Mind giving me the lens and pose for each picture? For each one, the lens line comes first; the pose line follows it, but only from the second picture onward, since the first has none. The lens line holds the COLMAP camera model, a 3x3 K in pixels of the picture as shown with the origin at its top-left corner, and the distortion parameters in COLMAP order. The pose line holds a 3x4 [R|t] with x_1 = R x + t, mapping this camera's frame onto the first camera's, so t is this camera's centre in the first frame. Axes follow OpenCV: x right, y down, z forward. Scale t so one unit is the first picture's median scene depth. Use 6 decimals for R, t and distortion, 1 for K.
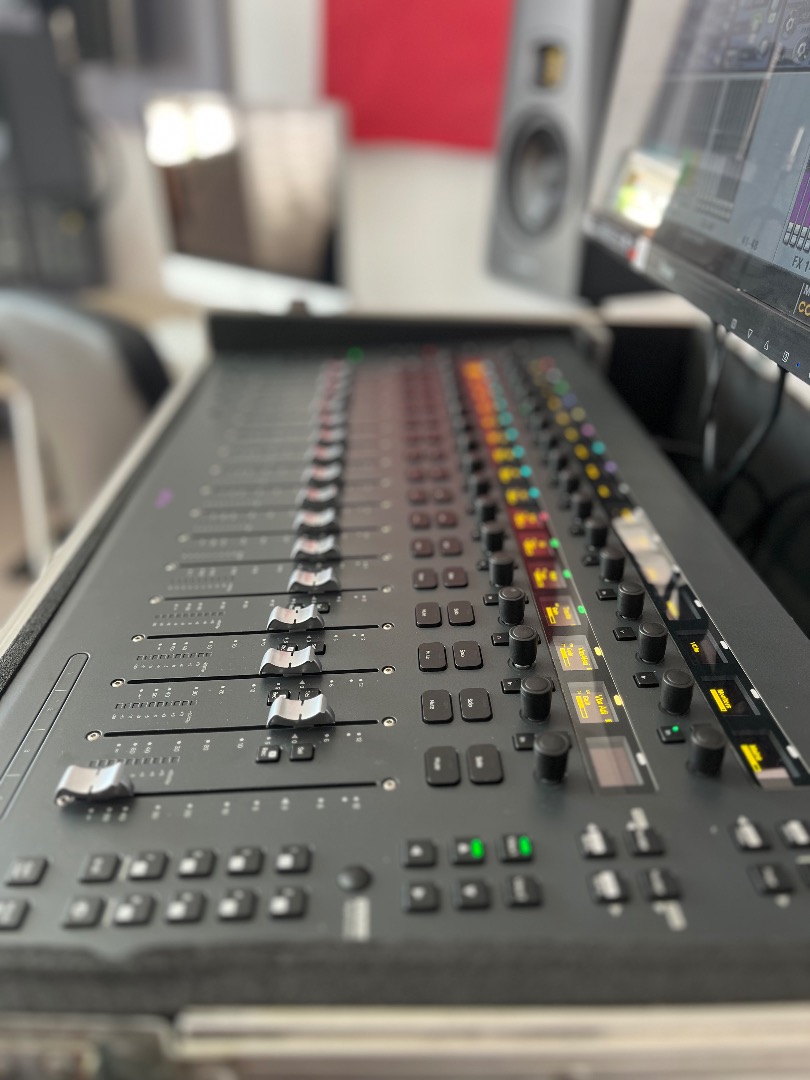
lens RADIAL K [[838.4, 0, 404.4], [0, 838.4, 542.1], [0, 0, 1]] dist [0.055187, -0.093672]
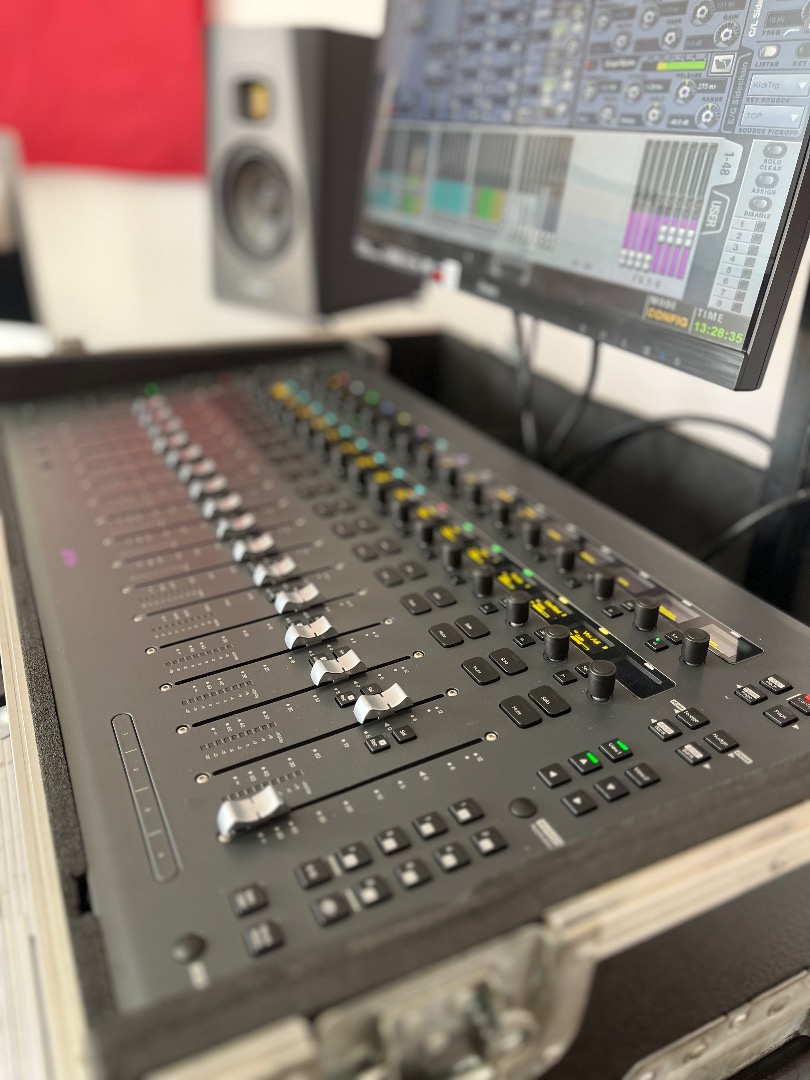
lens RADIAL K [[838.4, 0, 400.0], [0, 838.4, 543.8], [0, 0, 1]] dist [0.055187, -0.093672]
pose [[0.903615, -0.184406, 0.386618, -0.495797], [0.188997, 0.981621, 0.026477, -0.033272], [-0.384395, 0.049145, 0.921860, -0.058131]]
